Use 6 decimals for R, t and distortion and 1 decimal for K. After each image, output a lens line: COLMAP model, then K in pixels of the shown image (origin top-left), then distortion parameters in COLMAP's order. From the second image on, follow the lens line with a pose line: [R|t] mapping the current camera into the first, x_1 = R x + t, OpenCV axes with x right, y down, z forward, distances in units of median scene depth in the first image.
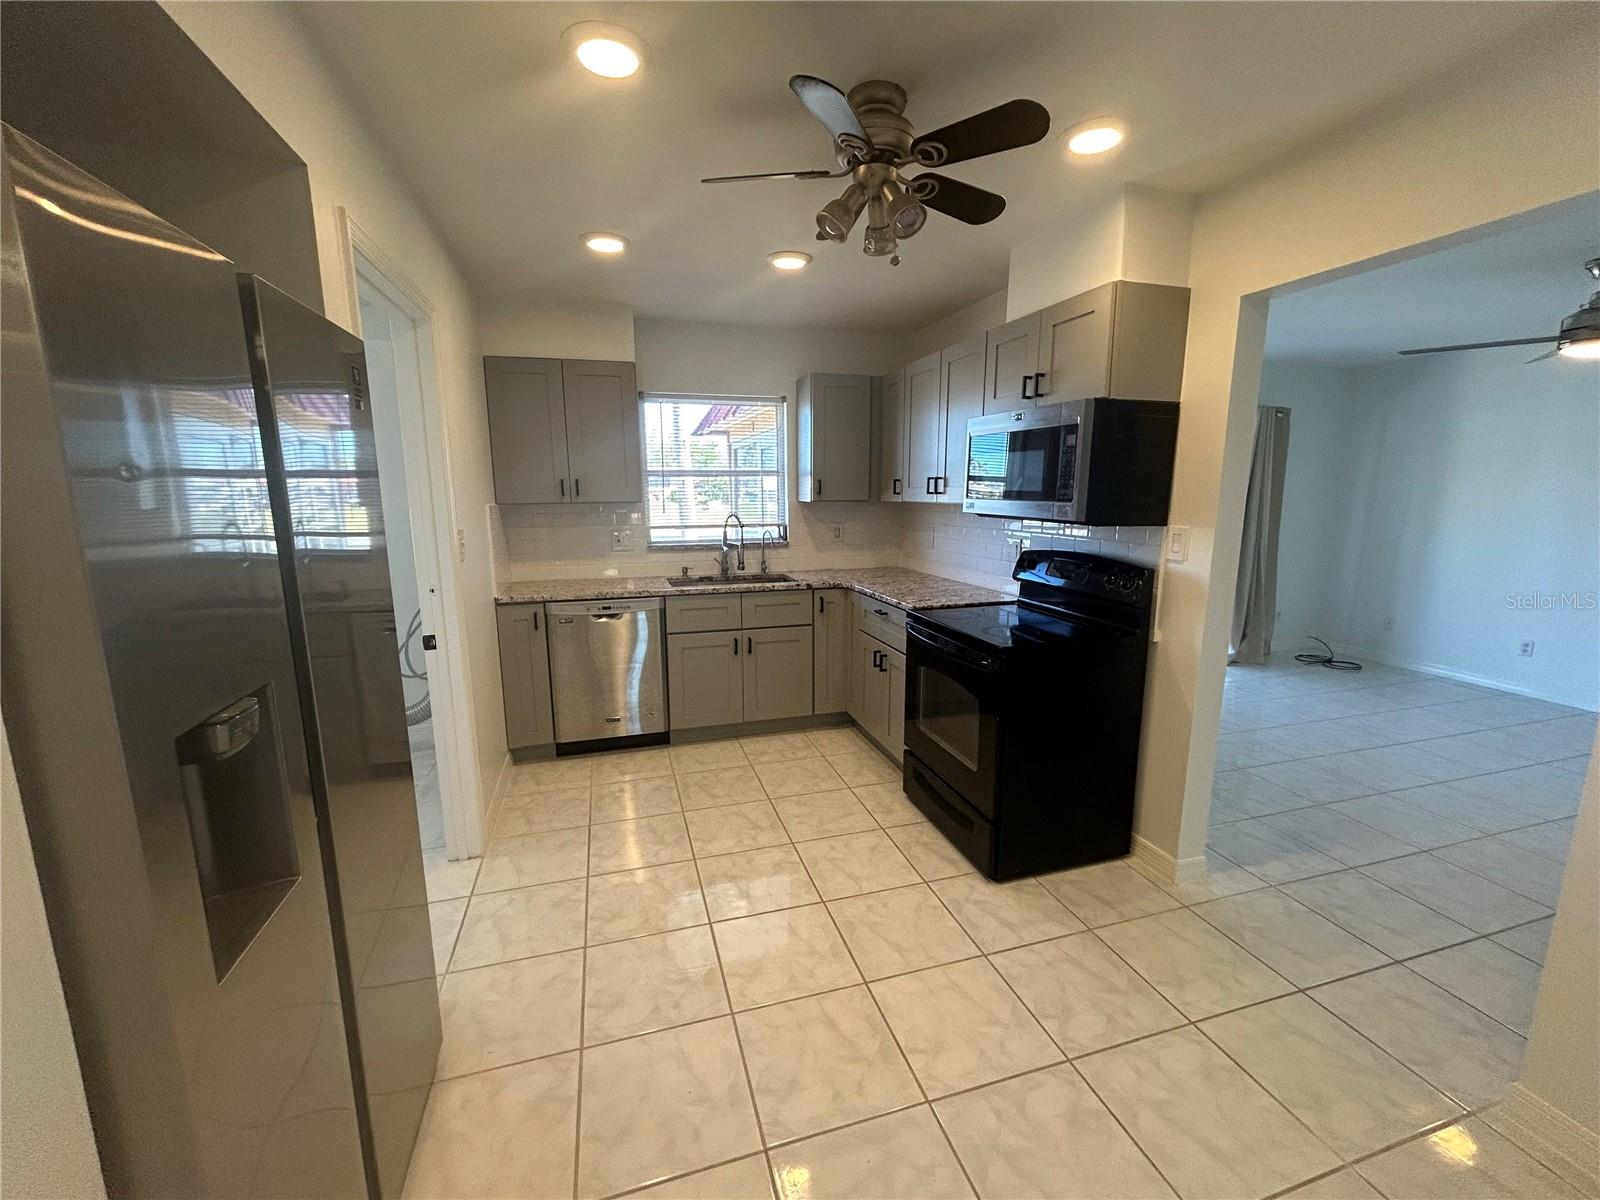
lens RADIAL K [[661.5, 0, 800.0], [0, 661.5, 600.0], [0, 0, 1]] dist [0.001084, -0.000017]
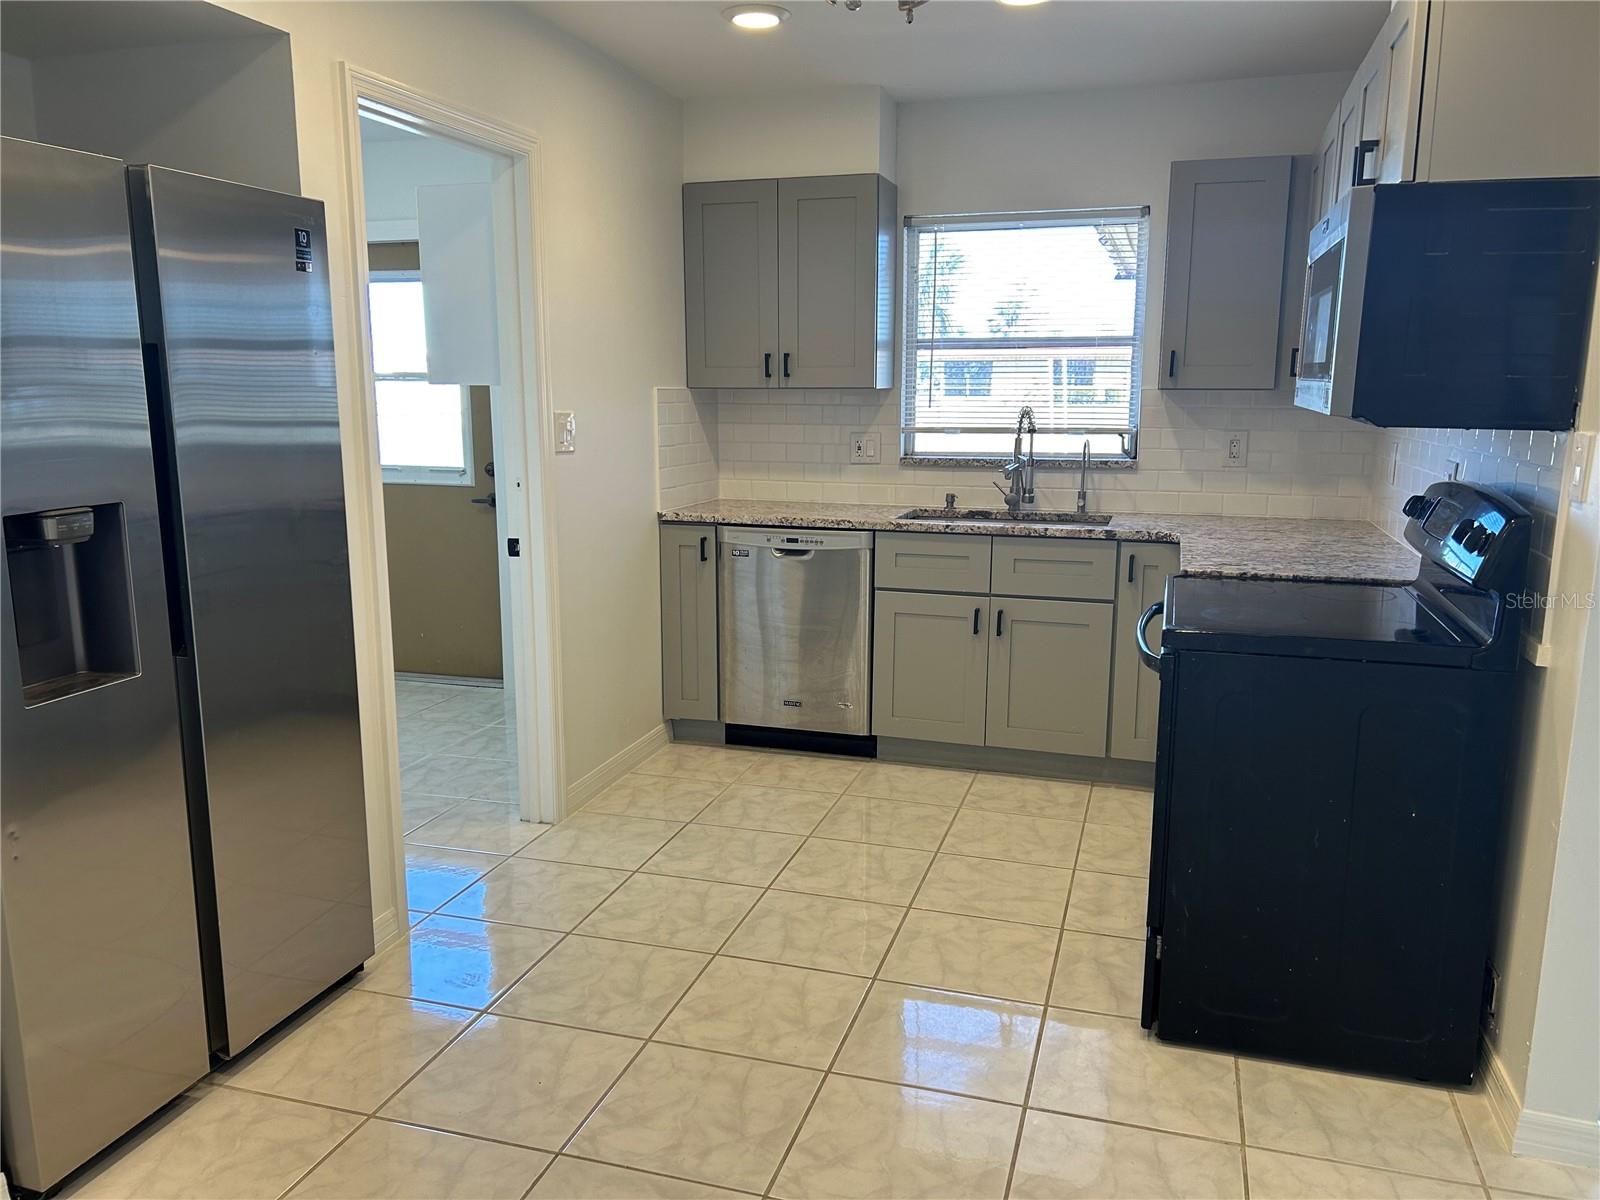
lens RADIAL K [[1225.3, 0, 800.0], [0, 1225.3, 600.0], [0, 0, 1]] dist [0.177894, -0.243607]
pose [[0.825842, 0.105650, -0.553916, 0.416755], [-0.101446, 0.994101, 0.038360, 0.023071], [0.554702, 0.024513, 0.831688, -0.064800]]
